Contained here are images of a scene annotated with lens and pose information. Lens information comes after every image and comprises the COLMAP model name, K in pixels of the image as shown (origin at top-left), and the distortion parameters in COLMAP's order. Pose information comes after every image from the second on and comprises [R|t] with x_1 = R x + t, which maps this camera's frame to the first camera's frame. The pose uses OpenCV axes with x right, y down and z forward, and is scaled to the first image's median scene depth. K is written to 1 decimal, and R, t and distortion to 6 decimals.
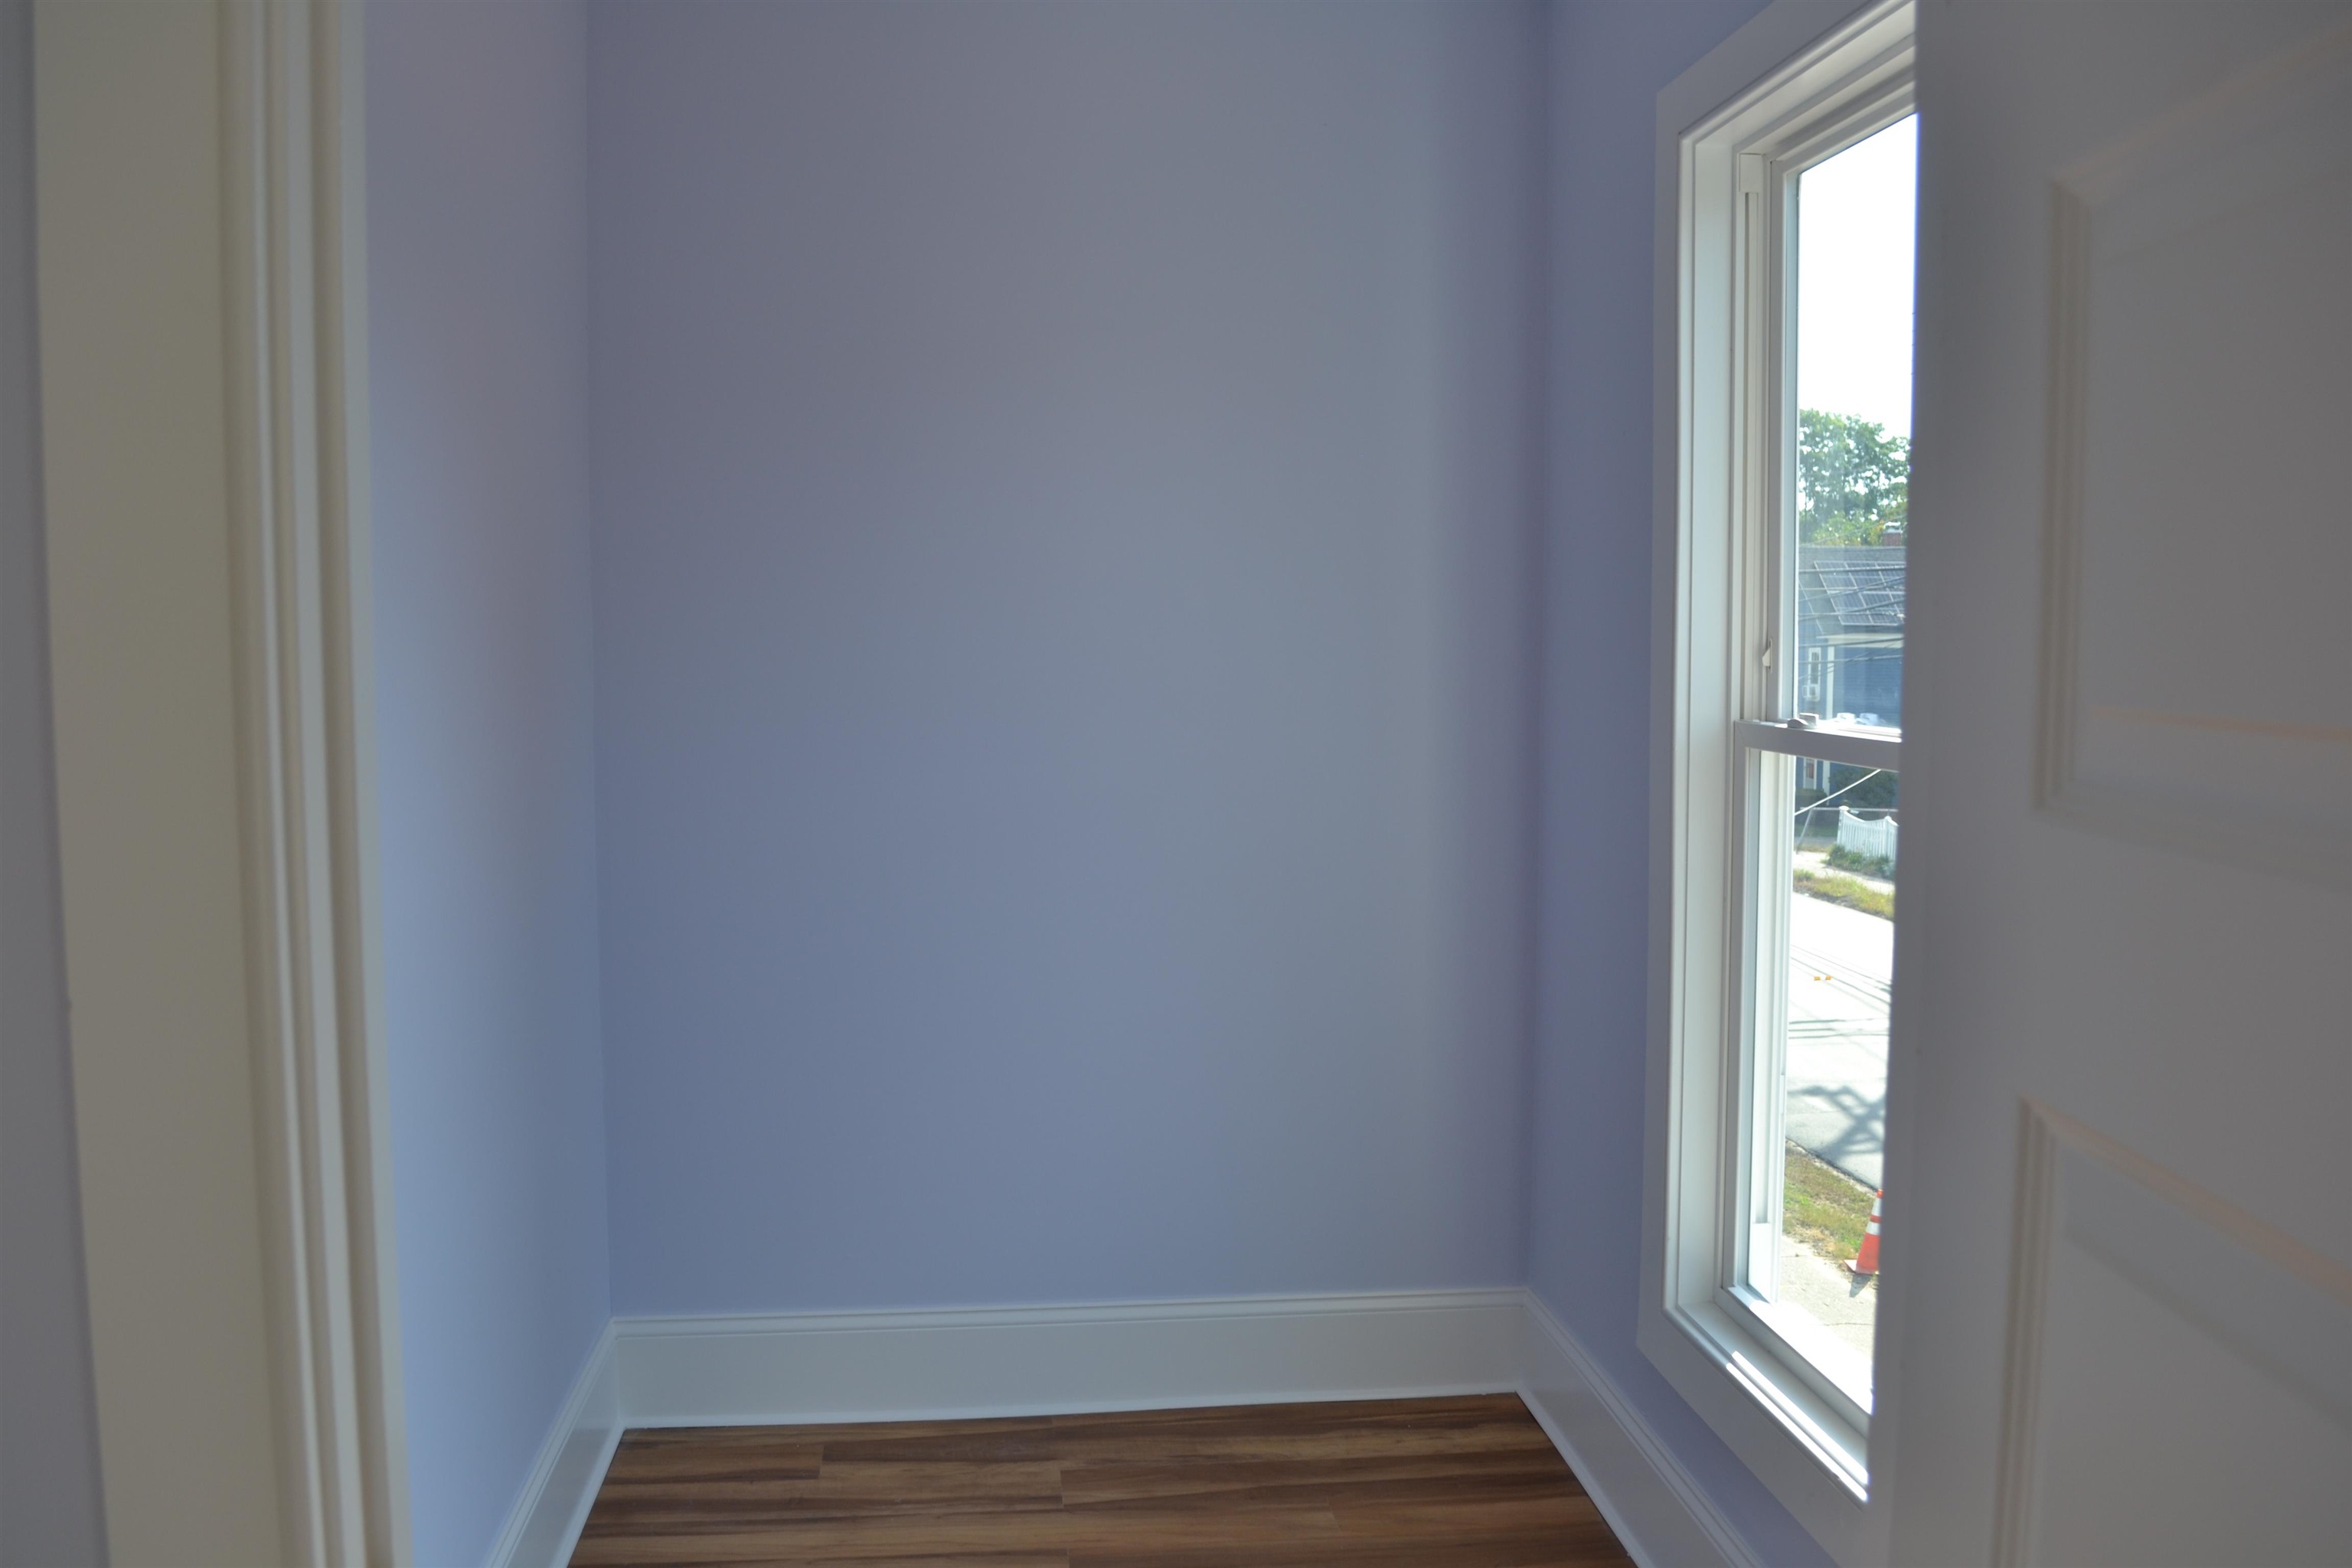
lens RADIAL K [[1887.9, 0, 1176.5], [0, 1887.9, 785.7], [0, 0, 1]] dist [-0.083056, 0.012051]
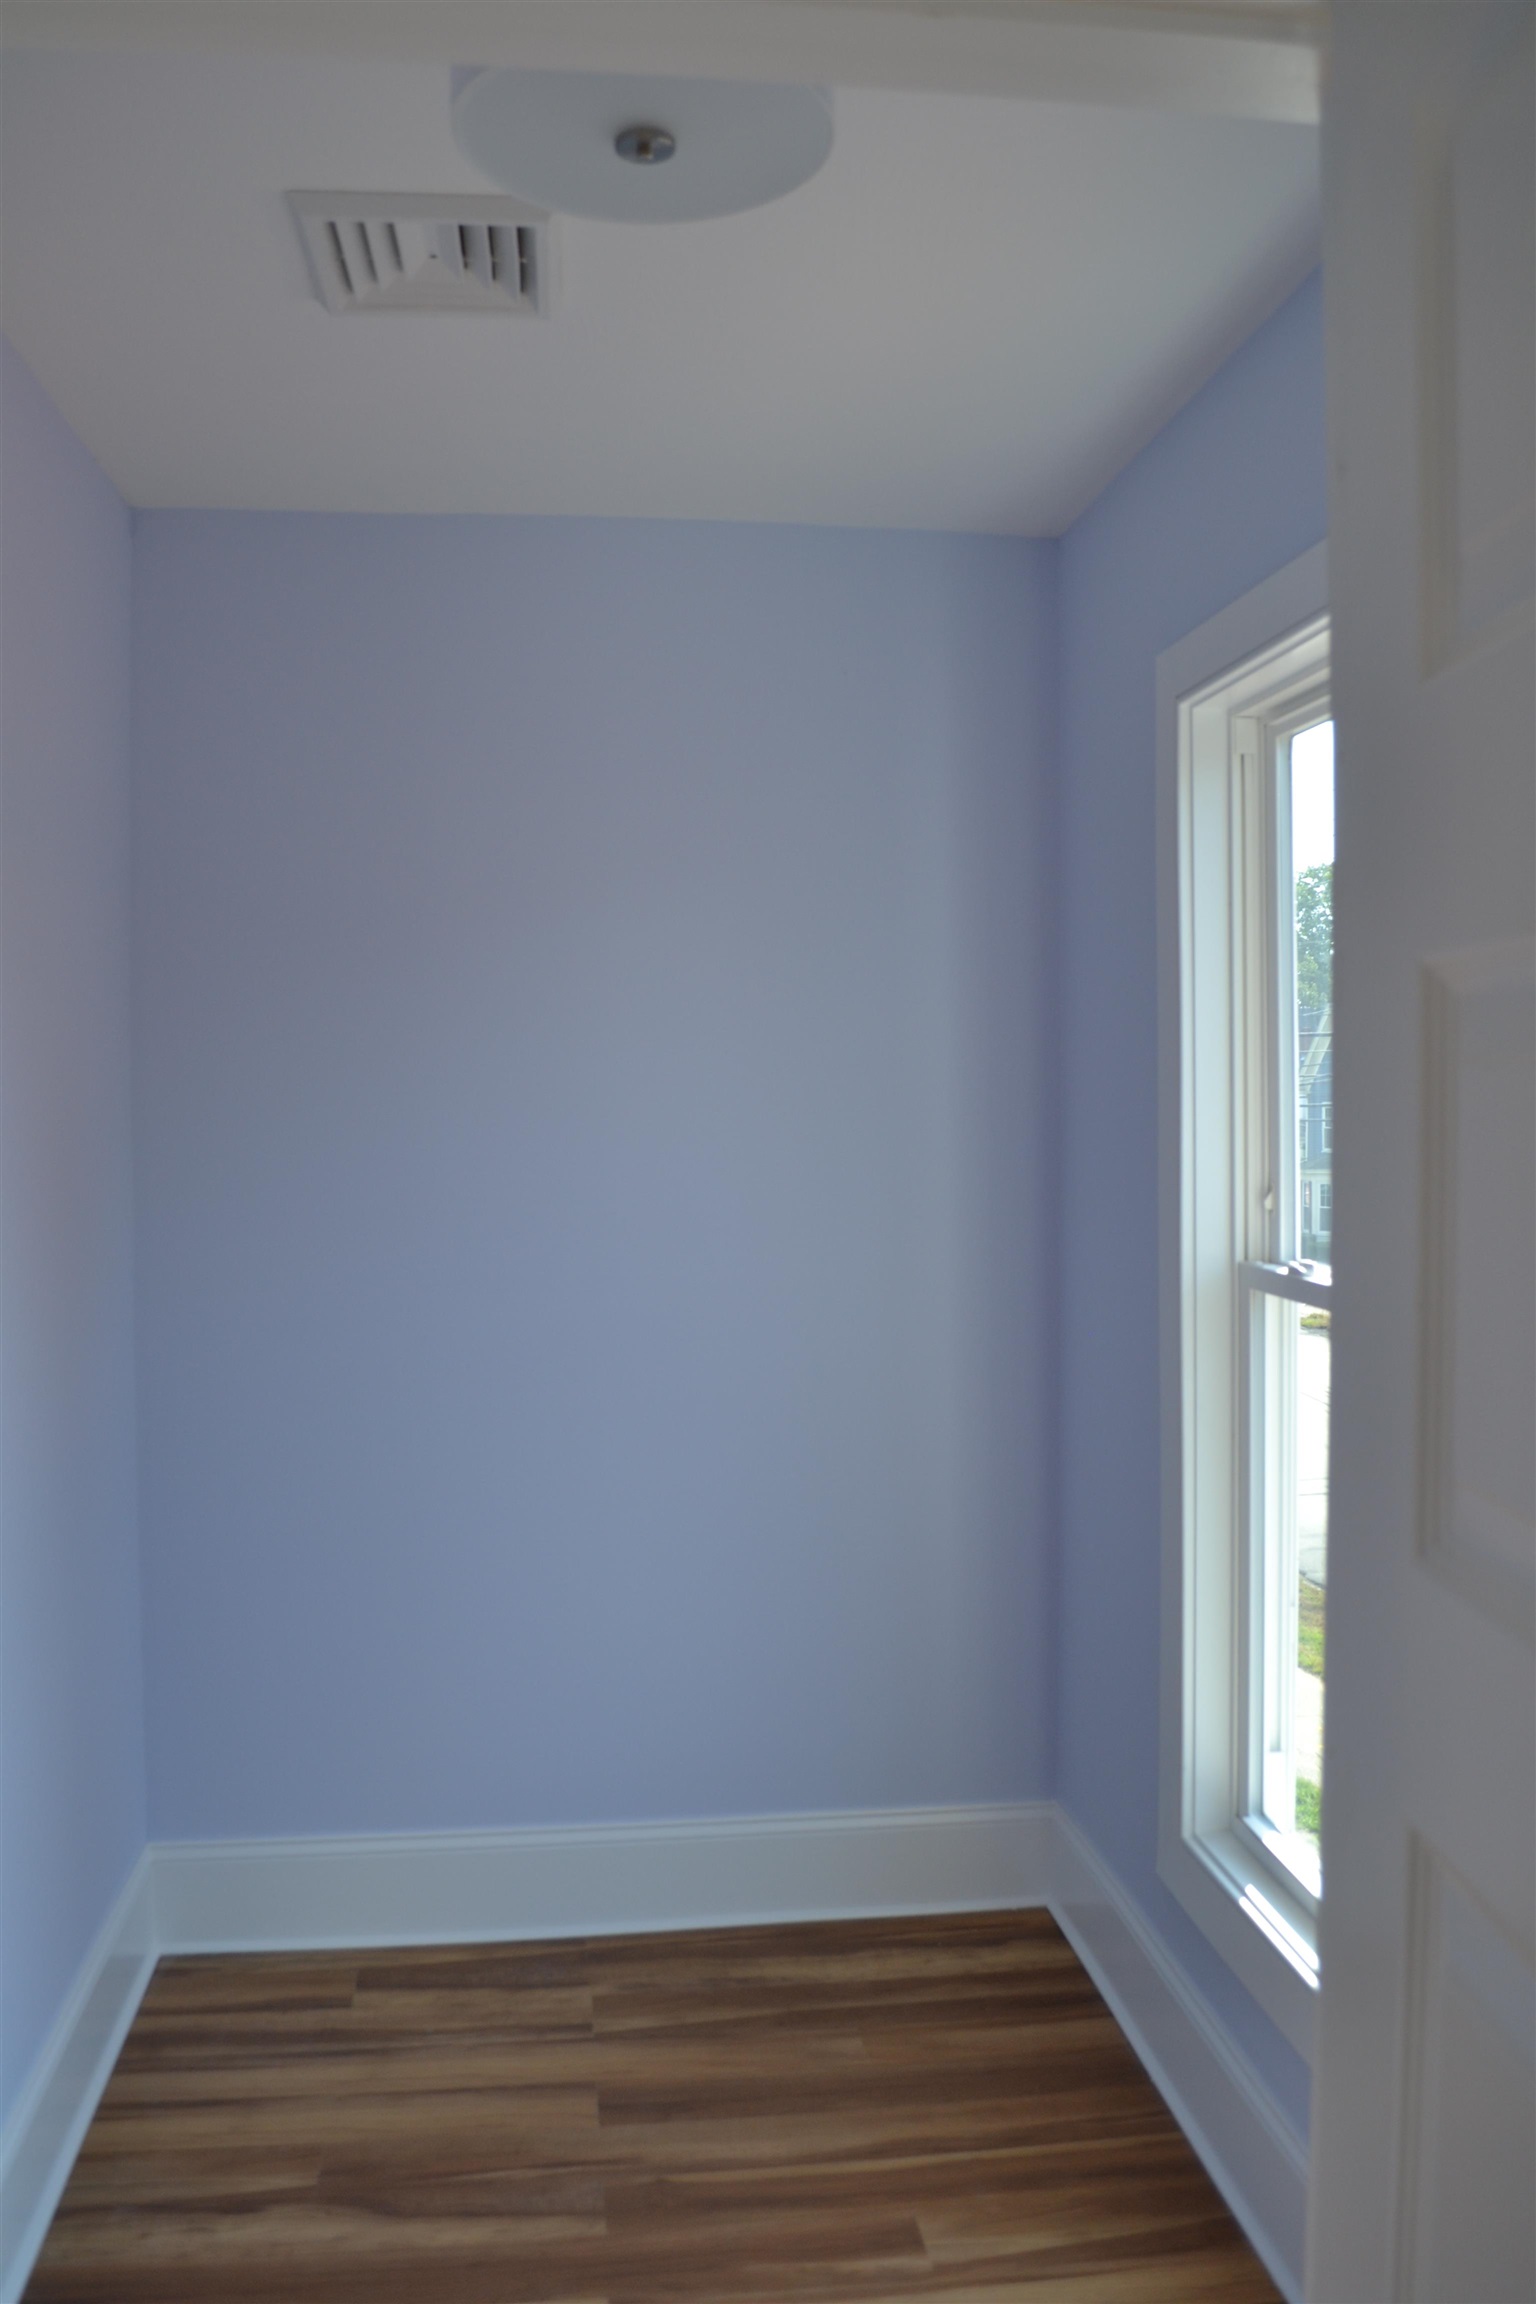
lens RADIAL K [[1849.4, 0, 768.7], [0, 1849.4, 1140.5], [0, 0, 1]] dist [-0.083056, 0.012051]
pose [[0.999833, -0.005255, 0.017502, 0.019649], [0.006256, 0.998319, -0.057612, -0.040329], [-0.017170, 0.057712, 0.998186, -0.007792]]
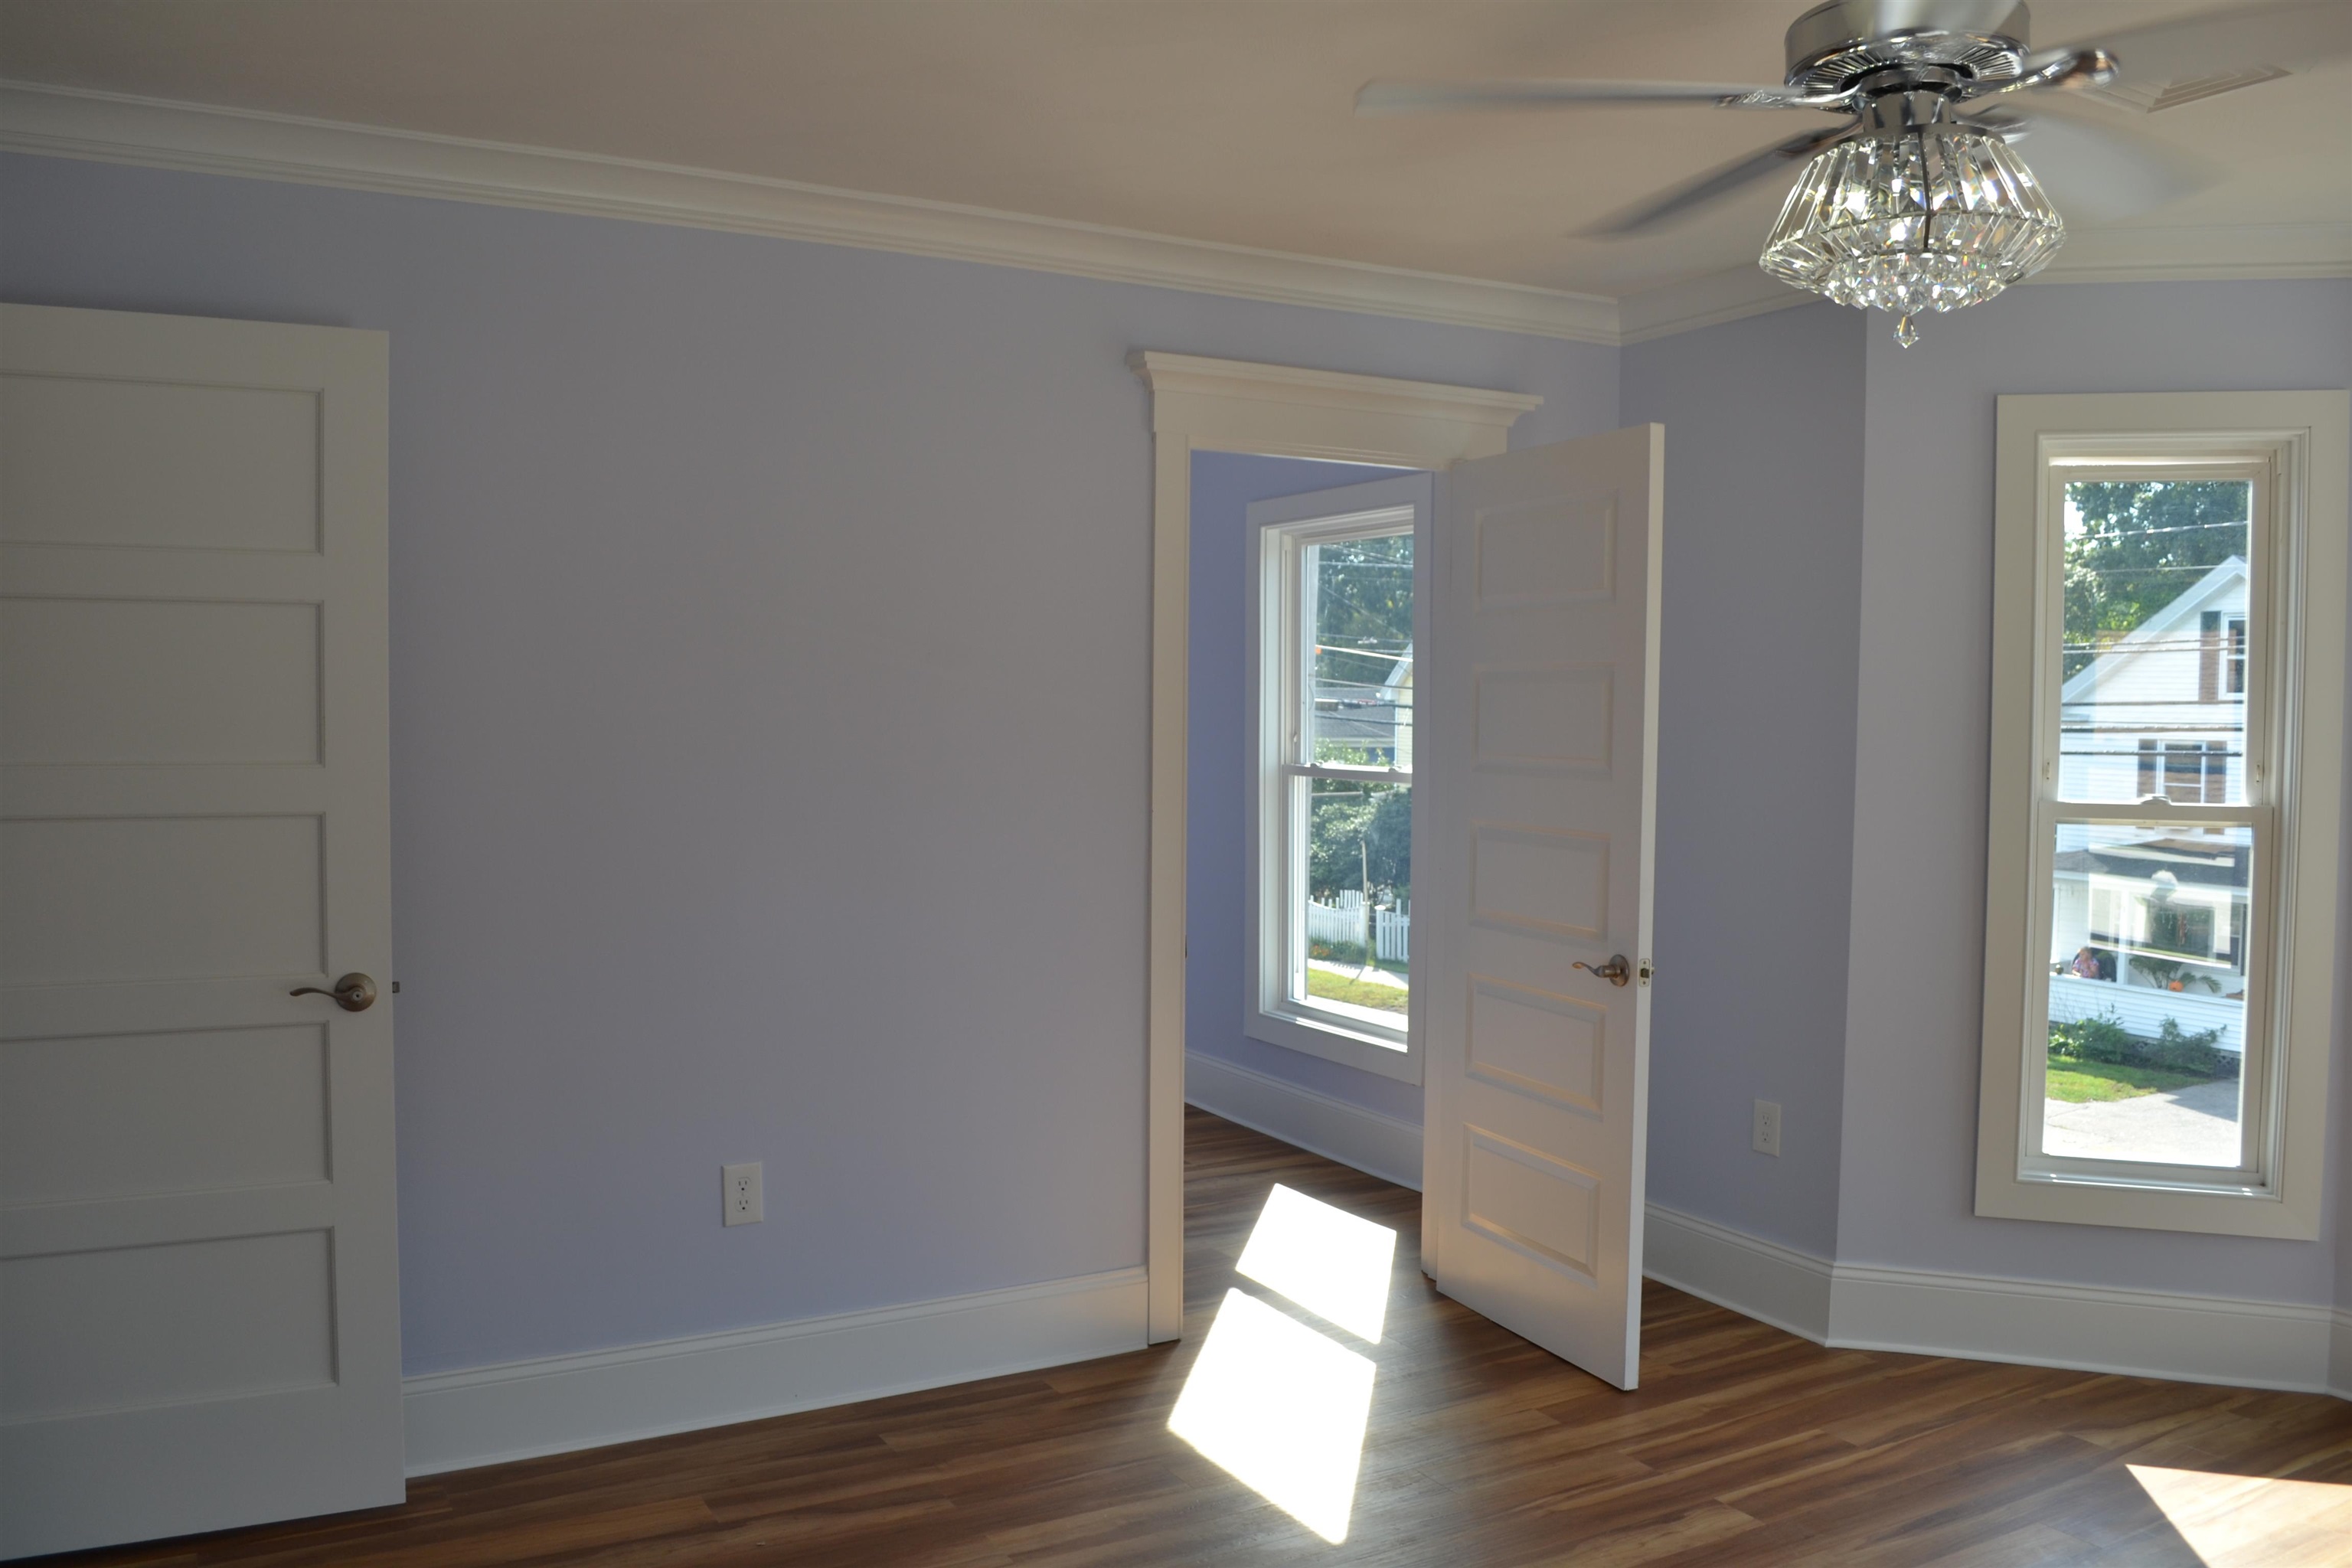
lens RADIAL K [[1887.9, 0, 1177.3], [0, 1887.9, 783.7], [0, 0, 1]] dist [-0.083056, 0.012051]
pose [[0.913384, -0.007399, 0.407031, -0.750562], [0.023527, 0.999123, -0.034632, 0.065709], [-0.406418, 0.041208, 0.912757, -1.077547]]
